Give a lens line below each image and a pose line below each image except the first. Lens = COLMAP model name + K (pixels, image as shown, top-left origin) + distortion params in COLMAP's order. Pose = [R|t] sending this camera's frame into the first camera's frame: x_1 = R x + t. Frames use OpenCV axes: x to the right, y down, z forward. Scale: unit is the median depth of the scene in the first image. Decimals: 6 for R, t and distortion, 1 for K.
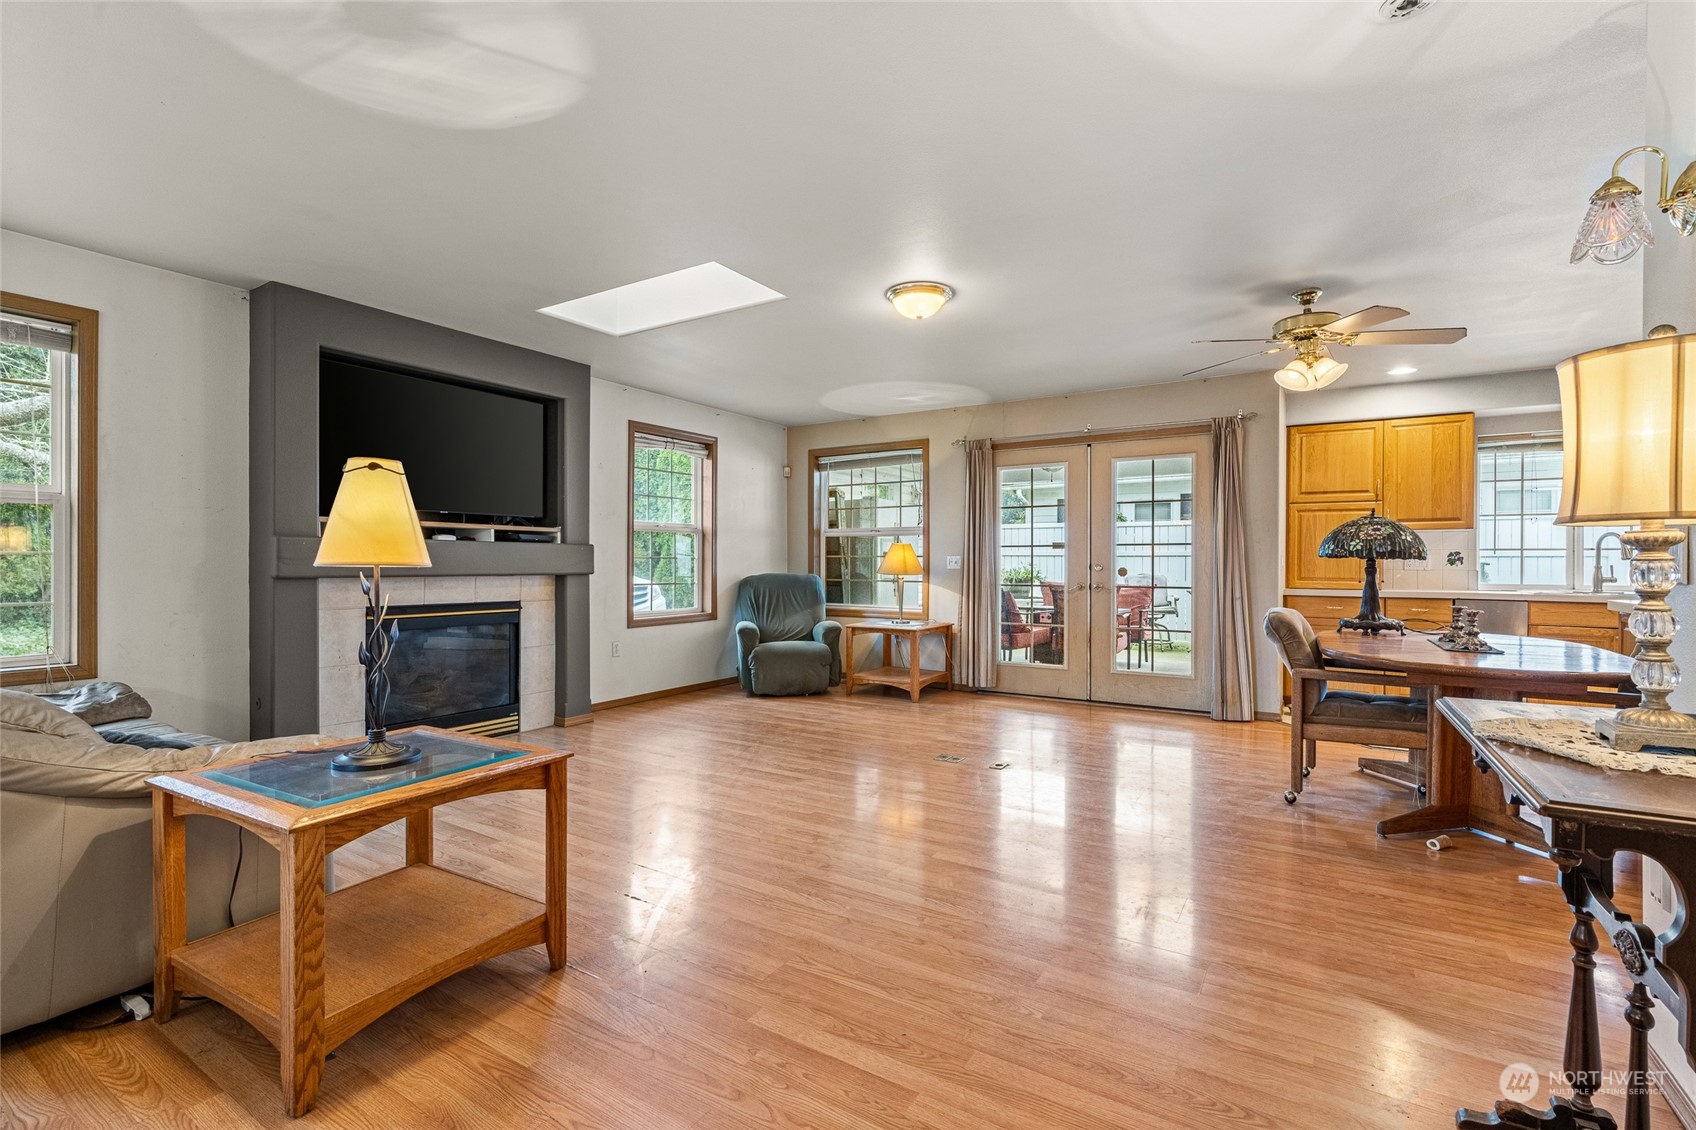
lens RADIAL K [[754.6, 0, 845.2], [0, 754.6, 565.6], [0, 0, 1]] dist [-0.000835, 0.000078]
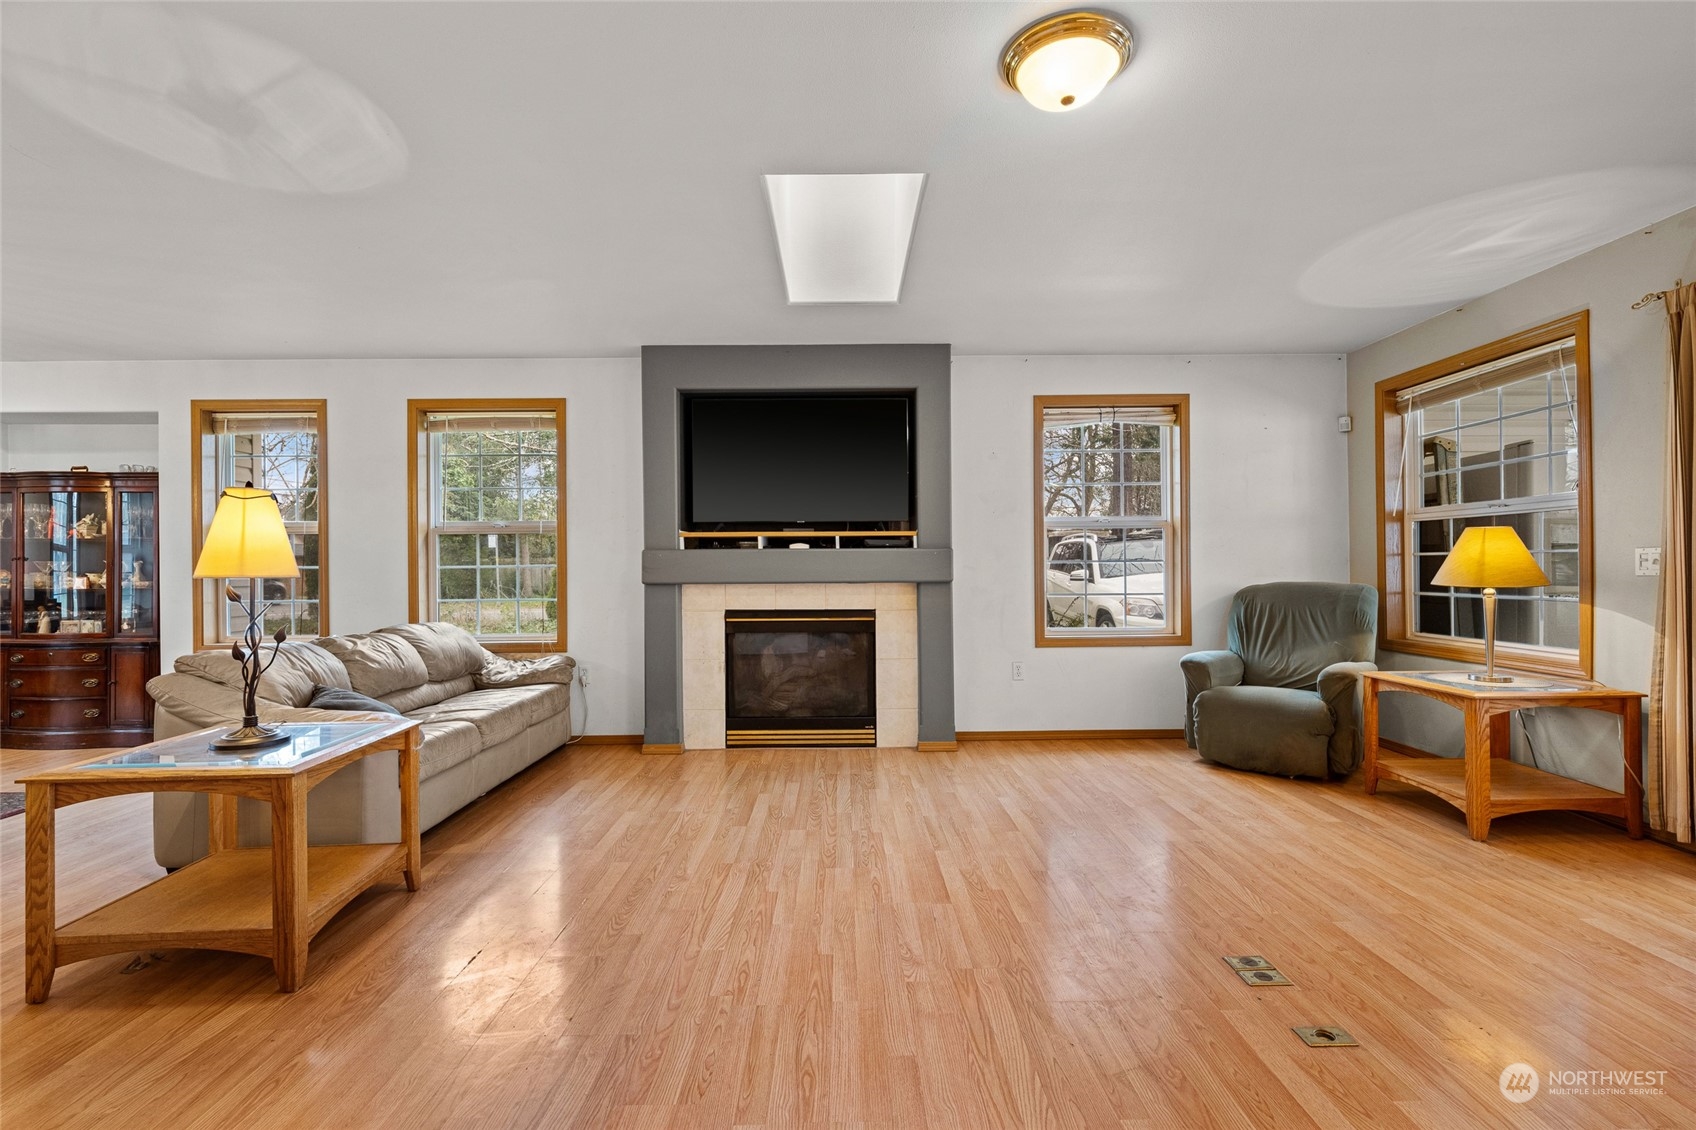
lens RADIAL K [[754.6, 0, 851.7], [0, 754.6, 566.4], [0, 0, 1]] dist [-0.000835, 0.000078]
pose [[0.547707, -0.008599, -0.836626, 0.311988], [0.005958, 0.999962, -0.006377, -0.001567], [0.836649, -0.001492, 0.547737, 0.401386]]
